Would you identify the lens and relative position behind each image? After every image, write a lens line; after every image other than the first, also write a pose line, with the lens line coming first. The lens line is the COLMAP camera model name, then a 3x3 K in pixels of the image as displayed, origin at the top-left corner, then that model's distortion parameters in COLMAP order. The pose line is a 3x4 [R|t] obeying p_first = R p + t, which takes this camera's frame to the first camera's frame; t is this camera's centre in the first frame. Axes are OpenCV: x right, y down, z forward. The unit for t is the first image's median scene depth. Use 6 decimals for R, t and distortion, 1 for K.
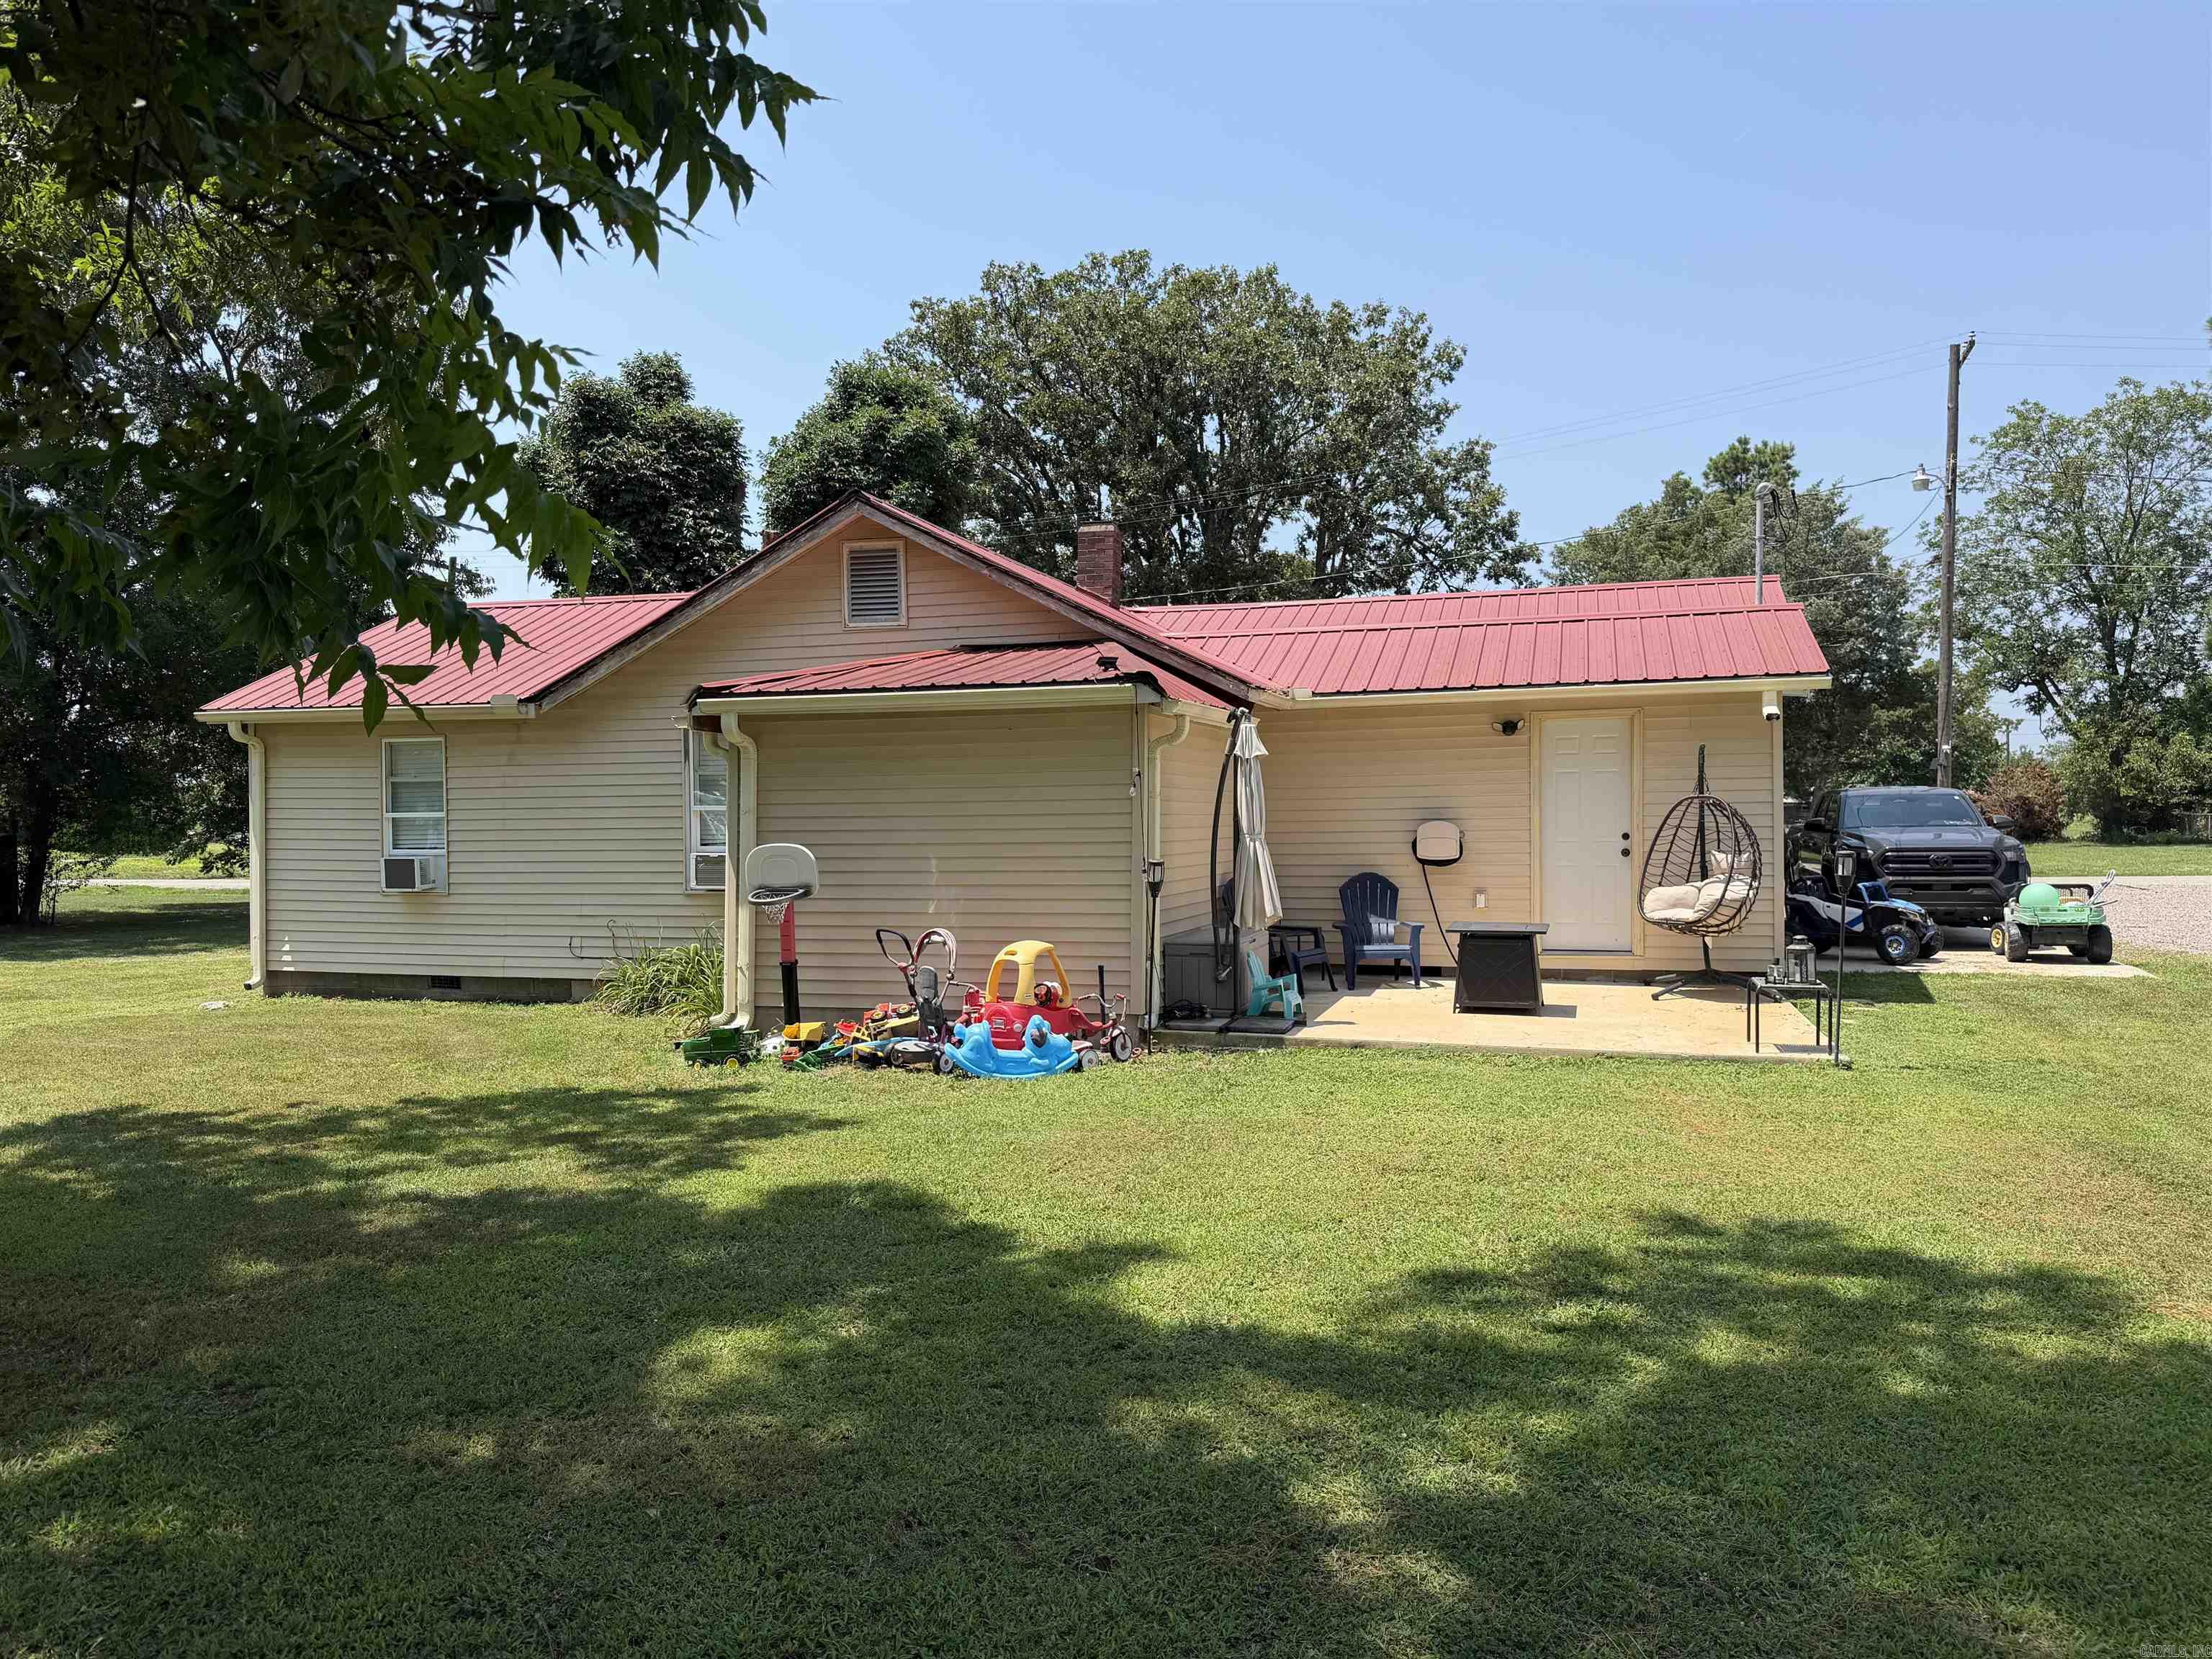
lens RADIAL K [[1561.7, 0, 1112.9], [0, 1561.7, 837.5], [0, 0, 1]] dist [-0.006138, -0.004291]
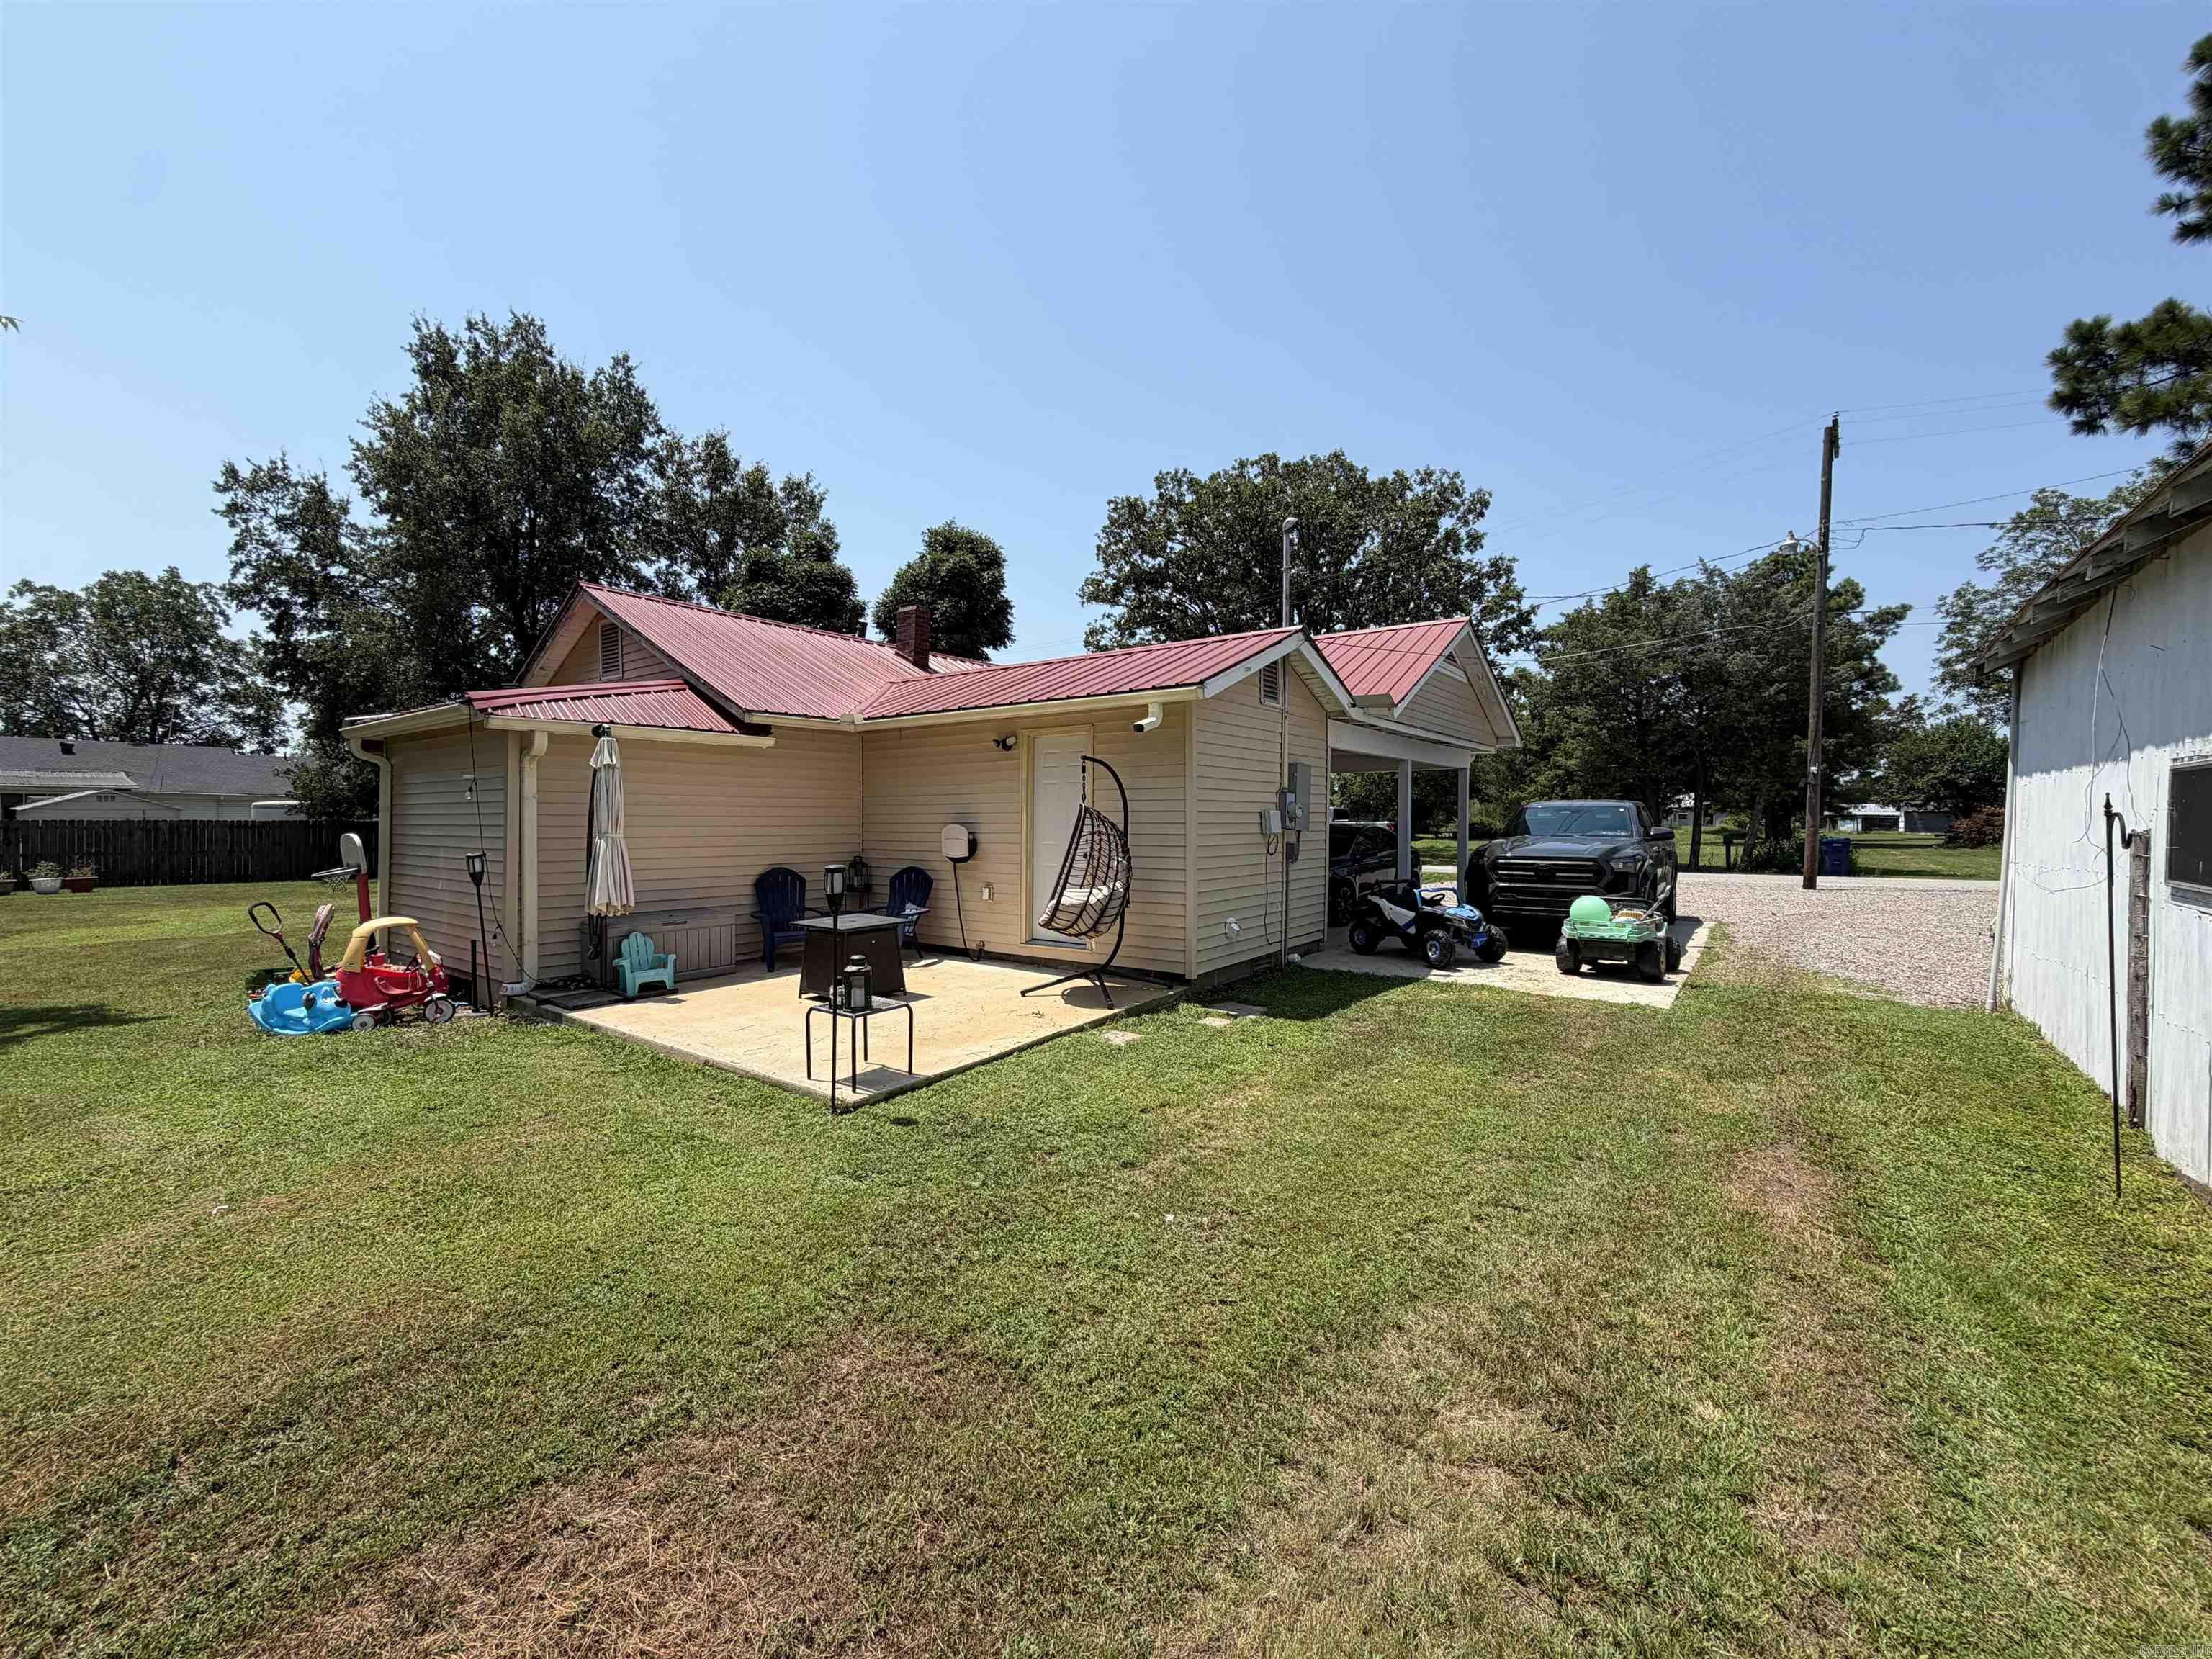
lens RADIAL K [[883.0, 0, 1100.1], [0, 883.0, 829.0], [0, 0, 1]] dist [0.000341, -0.000226]
pose [[0.941423, 0.016487, -0.336824, 0.181741], [-0.016709, 0.999858, 0.002241, -0.003429], [0.336813, 0.003518, 0.941565, 0.136202]]
